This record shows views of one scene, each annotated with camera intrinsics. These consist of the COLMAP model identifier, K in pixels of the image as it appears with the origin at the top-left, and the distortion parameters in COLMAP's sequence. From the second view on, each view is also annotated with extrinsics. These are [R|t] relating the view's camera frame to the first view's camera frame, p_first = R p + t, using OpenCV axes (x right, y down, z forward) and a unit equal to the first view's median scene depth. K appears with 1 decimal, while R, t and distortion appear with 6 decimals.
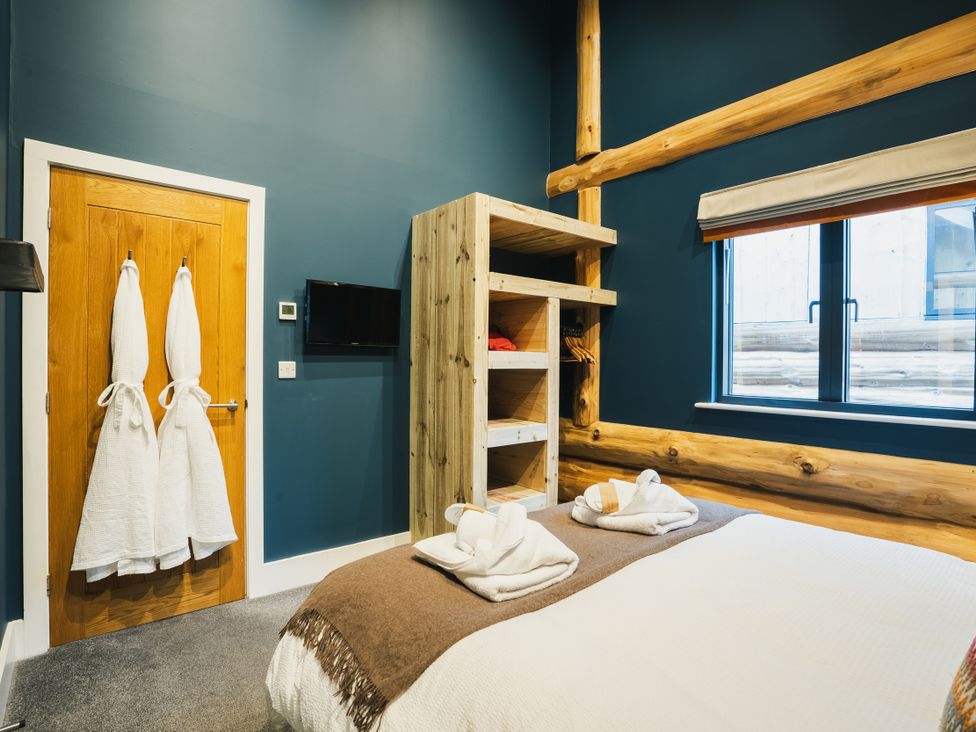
lens RADIAL K [[507.5, 0, 498.4], [0, 507.5, 372.7], [0, 0, 1]] dist [-0.000494, 0.000175]
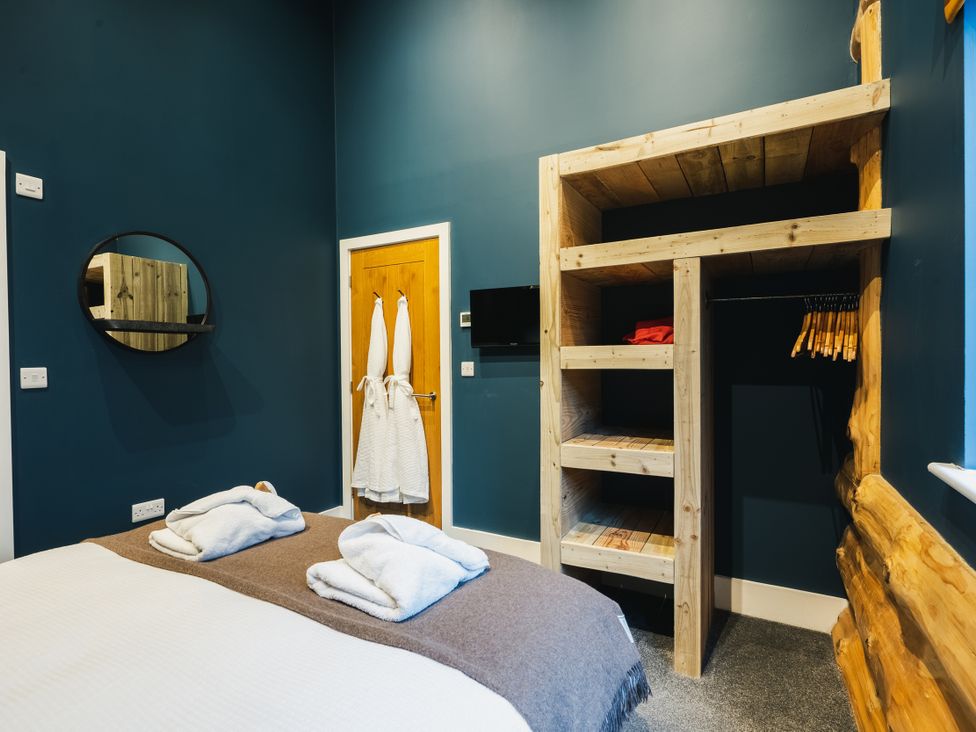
lens RADIAL K [[507.5, 0, 498.4], [0, 507.5, 372.7], [0, 0, 1]] dist [-0.000494, 0.000175]
pose [[0.379514, 0.009902, -0.925133, 0.715954], [-0.011048, 0.999920, 0.006170, -0.005518], [0.925120, 0.007880, 0.379593, 0.628071]]
